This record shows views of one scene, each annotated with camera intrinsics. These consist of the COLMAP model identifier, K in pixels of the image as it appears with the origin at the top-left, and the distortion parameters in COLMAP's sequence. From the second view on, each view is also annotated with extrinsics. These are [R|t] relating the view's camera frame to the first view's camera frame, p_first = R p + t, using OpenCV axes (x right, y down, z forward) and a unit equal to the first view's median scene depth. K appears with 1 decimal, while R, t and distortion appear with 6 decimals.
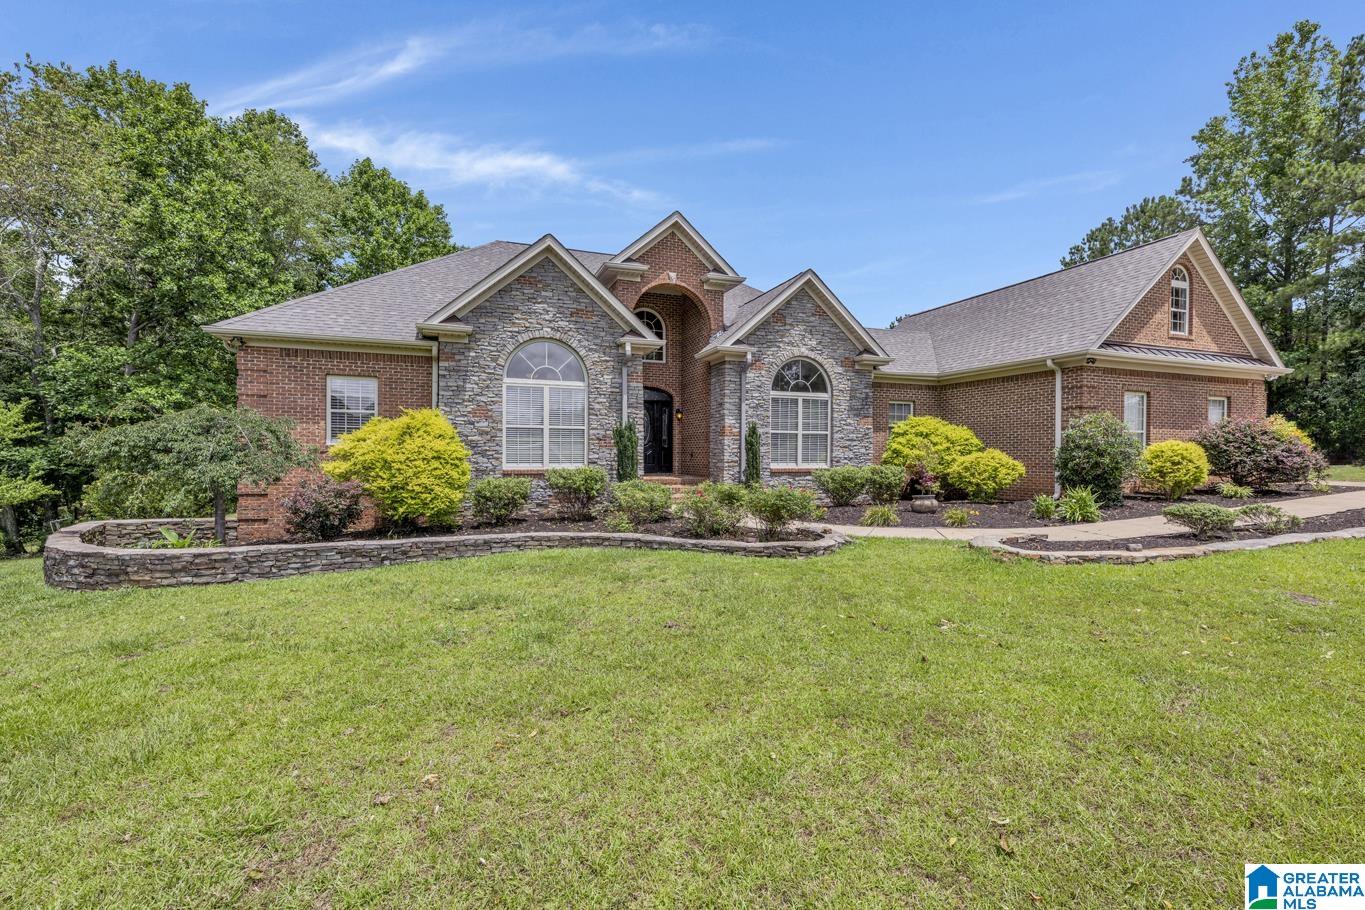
lens RADIAL K [[580.7, 0, 682.5], [0, 580.7, 453.1], [0, 0, 1]] dist [-0.000913, -0.000045]
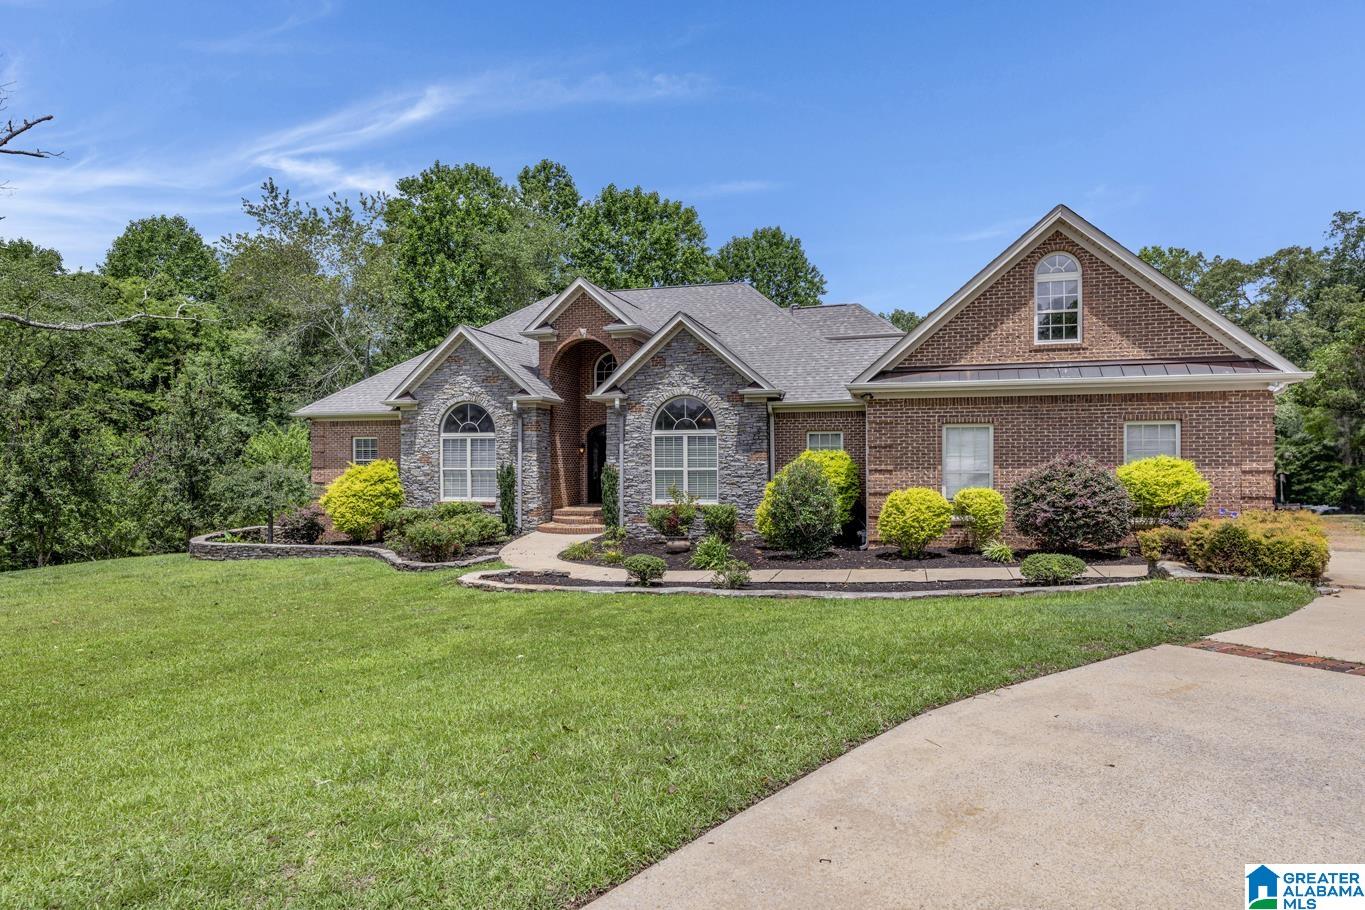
lens RADIAL K [[762.9, 0, 682.4], [0, 762.9, 458.7], [0, 0, 1]] dist [-0.002634, -0.000289]
pose [[0.816029, -0.007670, -0.577960, 0.998652], [0.009029, 0.999959, -0.000523, -0.054553], [0.577941, -0.004792, 0.816065, -0.104674]]
